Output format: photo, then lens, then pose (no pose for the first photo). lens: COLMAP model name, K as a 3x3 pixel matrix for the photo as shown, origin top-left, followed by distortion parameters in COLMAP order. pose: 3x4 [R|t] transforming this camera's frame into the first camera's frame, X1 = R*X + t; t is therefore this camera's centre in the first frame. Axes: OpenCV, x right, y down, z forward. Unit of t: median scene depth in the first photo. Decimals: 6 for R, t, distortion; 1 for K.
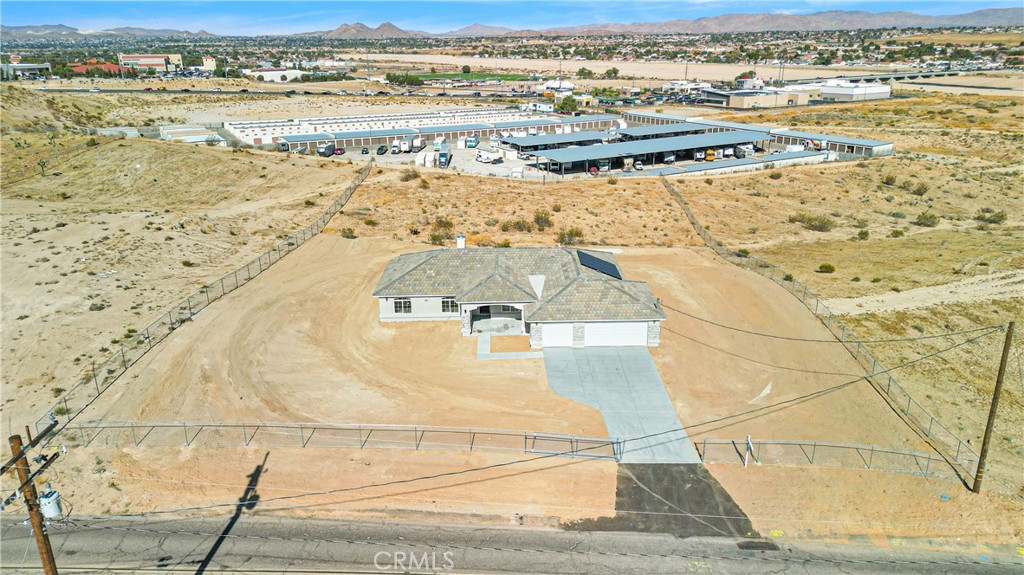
lens RADIAL K [[715.3, 0, 518.6], [0, 715.3, 282.0], [0, 0, 1]] dist [0.073169, -0.077648]
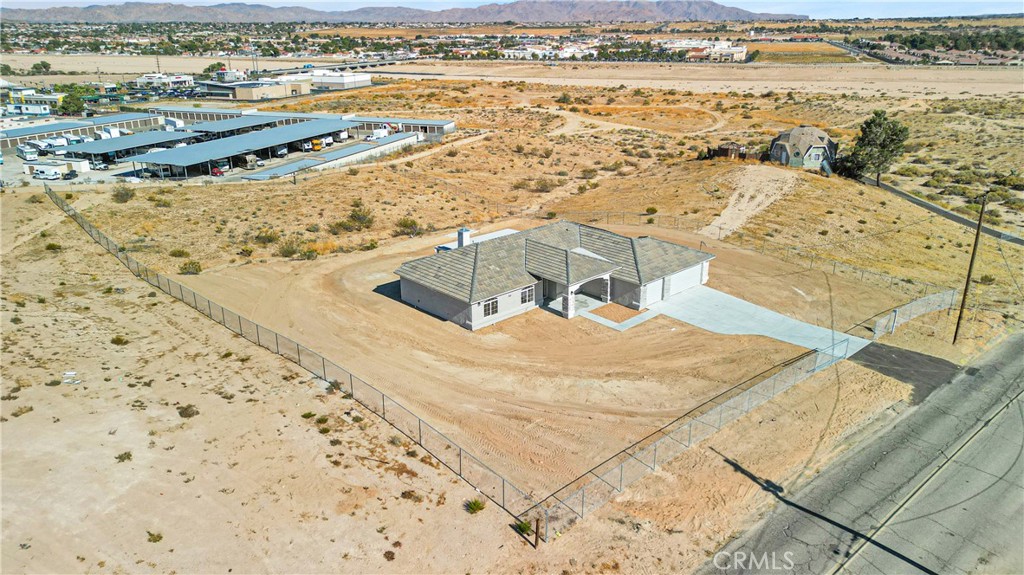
lens RADIAL K [[715.3, 0, 518.6], [0, 715.3, 282.0], [0, 0, 1]] dist [0.073169, -0.077648]
pose [[0.741651, -0.217176, 0.634656, -0.192777], [0.211131, 0.973628, 0.086446, -0.019124], [-0.636692, 0.069883, 0.767945, 0.073386]]
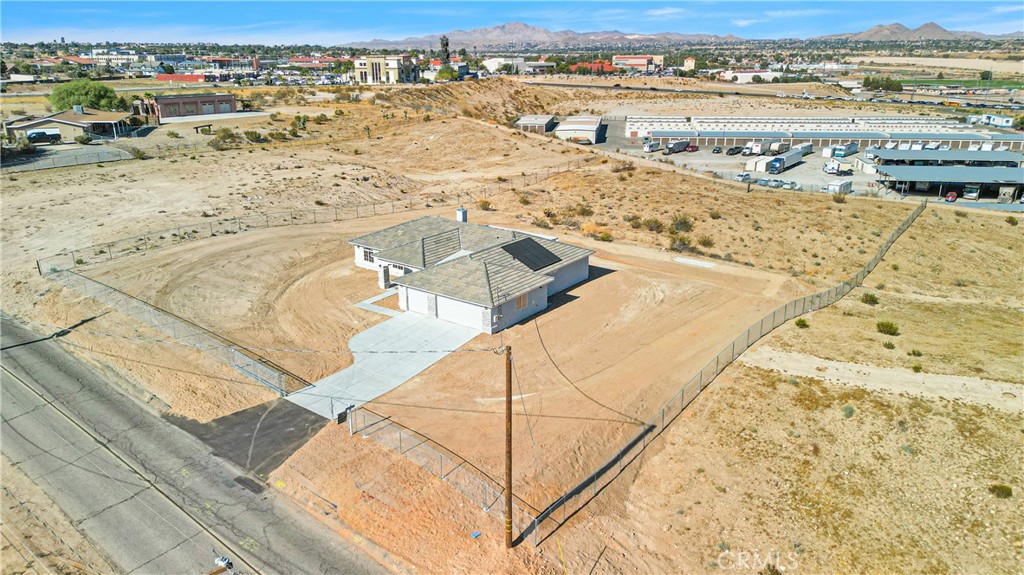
lens RADIAL K [[715.3, 0, 518.6], [0, 715.3, 282.0], [0, 0, 1]] dist [0.073169, -0.077648]
pose [[0.787717, 0.199141, -0.582962, 0.194538], [-0.201375, 0.977561, 0.061833, -0.012416], [0.582194, 0.068687, 0.810144, 0.054587]]
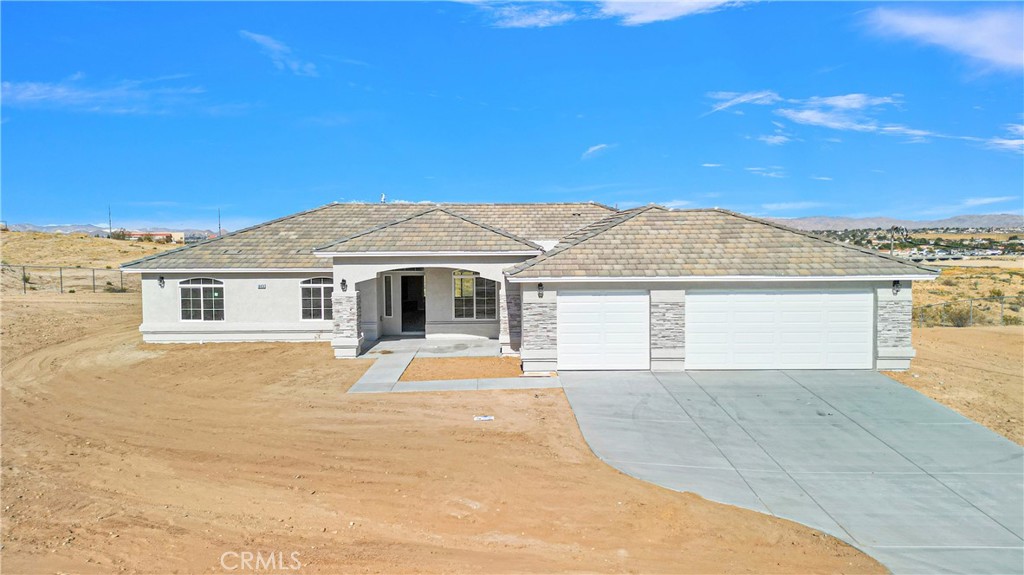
lens RADIAL K [[715.3, 0, 518.6], [0, 715.3, 282.0], [0, 0, 1]] dist [0.073169, -0.077648]
pose [[0.999980, 0.004652, -0.004195, 0.004050], [-0.005588, 0.965132, -0.261705, 0.034457], [0.002831, 0.261723, 0.965139, 0.165731]]
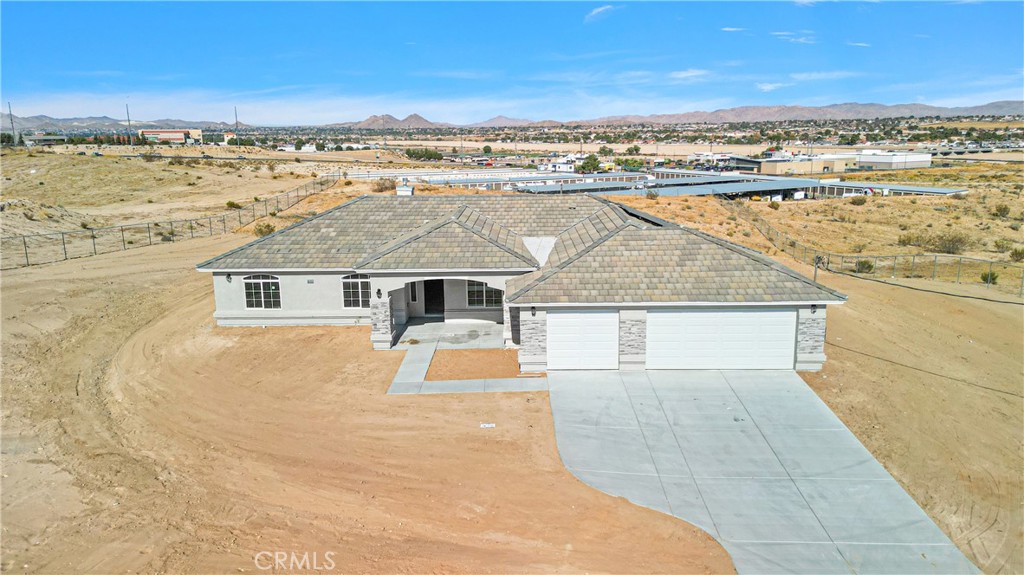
lens RADIAL K [[715.3, 0, 518.6], [0, 715.3, 282.0], [0, 0, 1]] dist [0.073169, -0.077648]
pose [[0.999553, 0.005469, -0.029390, 0.007078], [-0.008851, 0.993186, -0.116199, 0.022063], [0.028554, 0.116407, 0.992791, 0.140553]]
